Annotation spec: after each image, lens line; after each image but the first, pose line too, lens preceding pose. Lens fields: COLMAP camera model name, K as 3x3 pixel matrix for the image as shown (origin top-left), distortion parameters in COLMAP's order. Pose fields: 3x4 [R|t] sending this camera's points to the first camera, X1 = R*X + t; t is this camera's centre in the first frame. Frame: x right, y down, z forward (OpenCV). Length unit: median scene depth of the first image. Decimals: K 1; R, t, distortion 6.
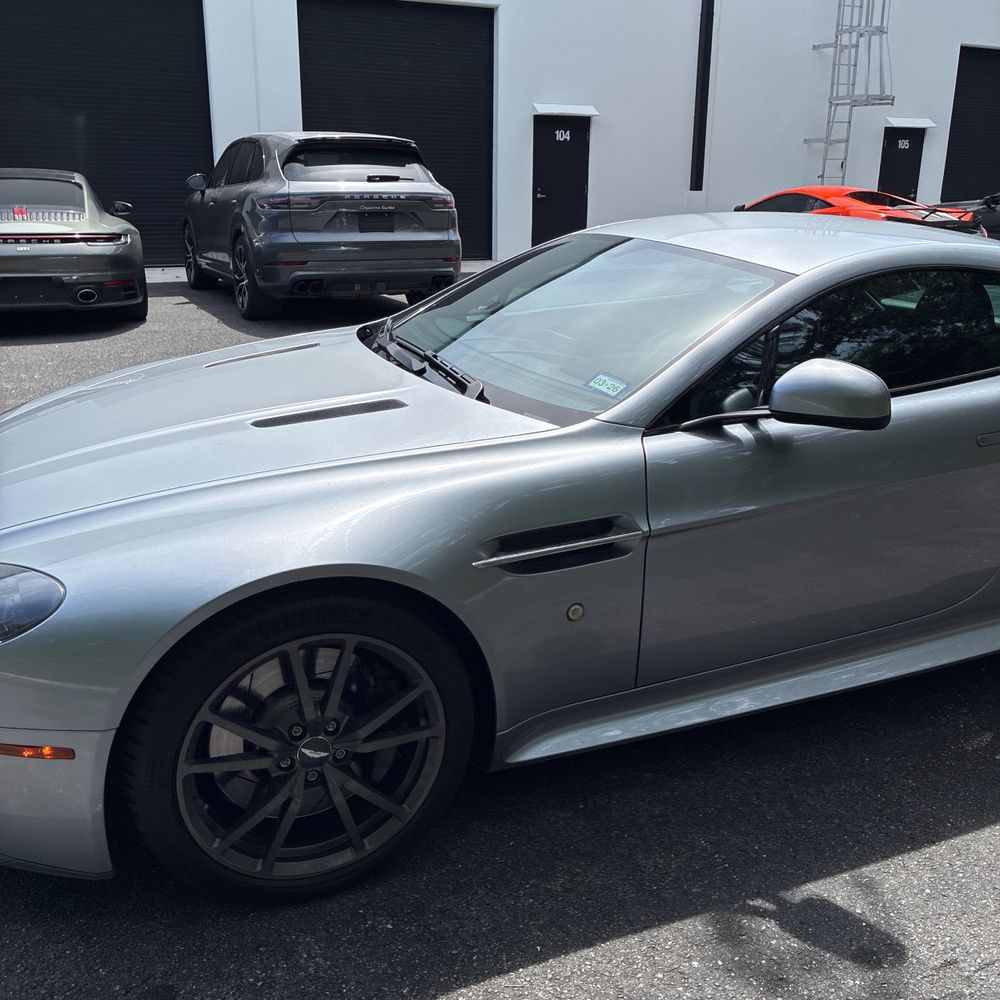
lens RADIAL K [[1006.8, 0, 501.1], [0, 1006.8, 500.1], [0, 0, 1]] dist [0.001200, 0.023873]
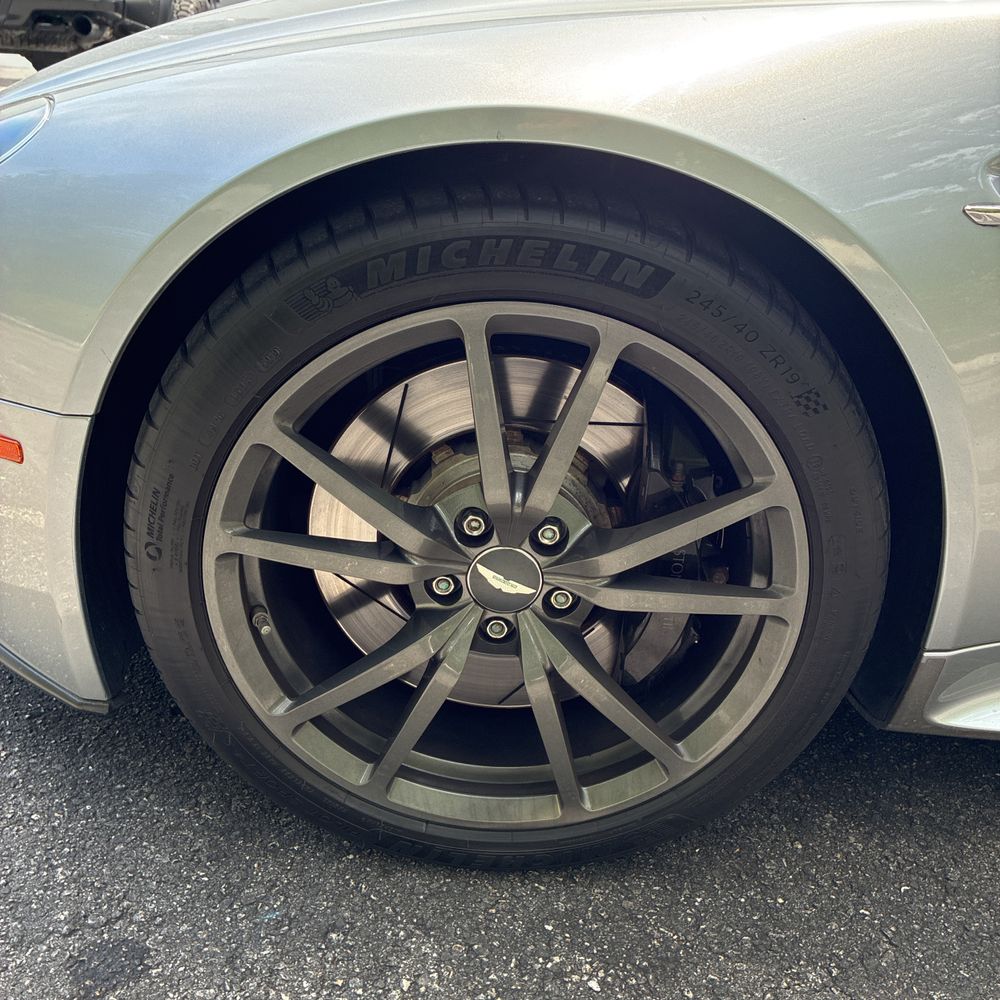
lens RADIAL K [[1018.2, 0, 496.4], [0, 1018.2, 493.6], [0, 0, 1]] dist [0.000292, 0.004352]
pose [[0.902113, 0.203108, -0.380710, -0.017541], [-0.166453, 0.977805, 0.127239, 0.140795], [0.398103, -0.051414, 0.915899, 0.527776]]
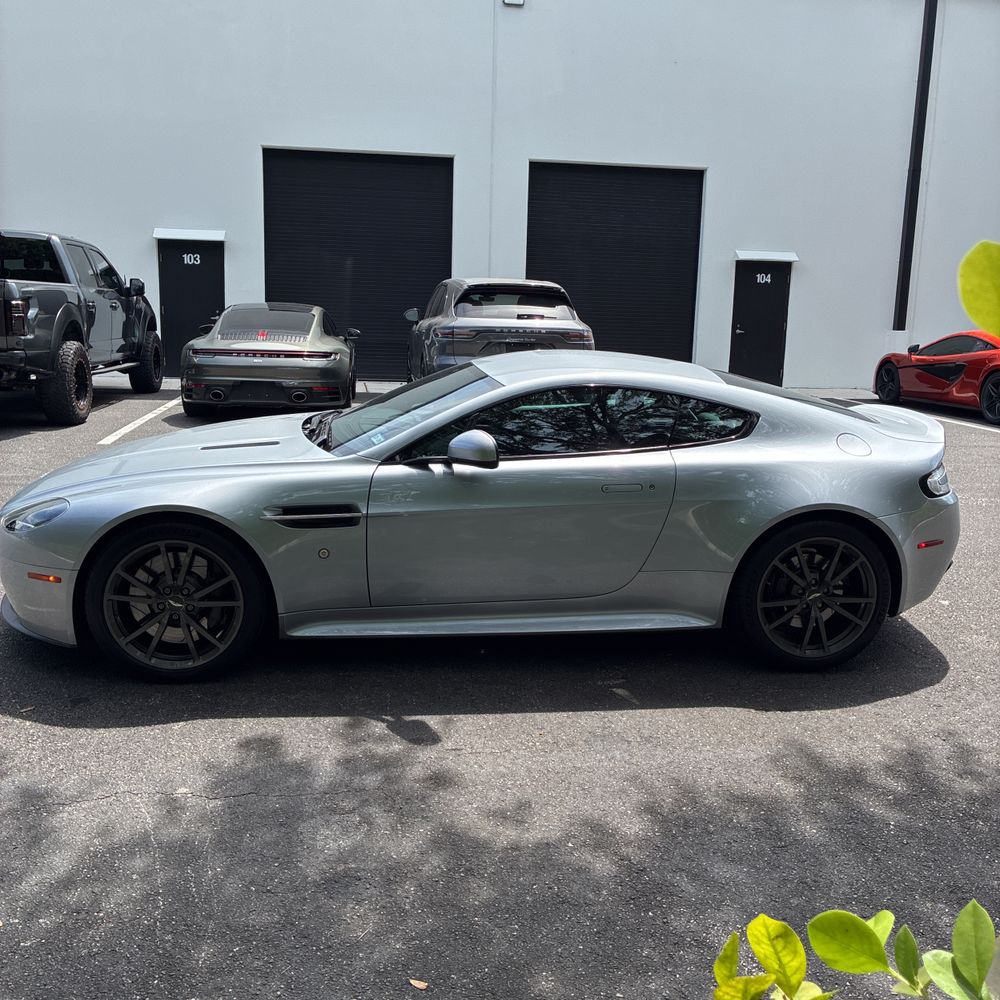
lens RADIAL K [[1011.1, 0, 519.5], [0, 1011.1, 501.4], [0, 0, 1]] dist [0.094523, -0.207641]
pose [[0.958931, 0.072102, -0.274322, 0.934060], [-0.104879, 0.988740, -0.106743, 0.179412], [0.263537, 0.131130, 0.955695, -0.724904]]
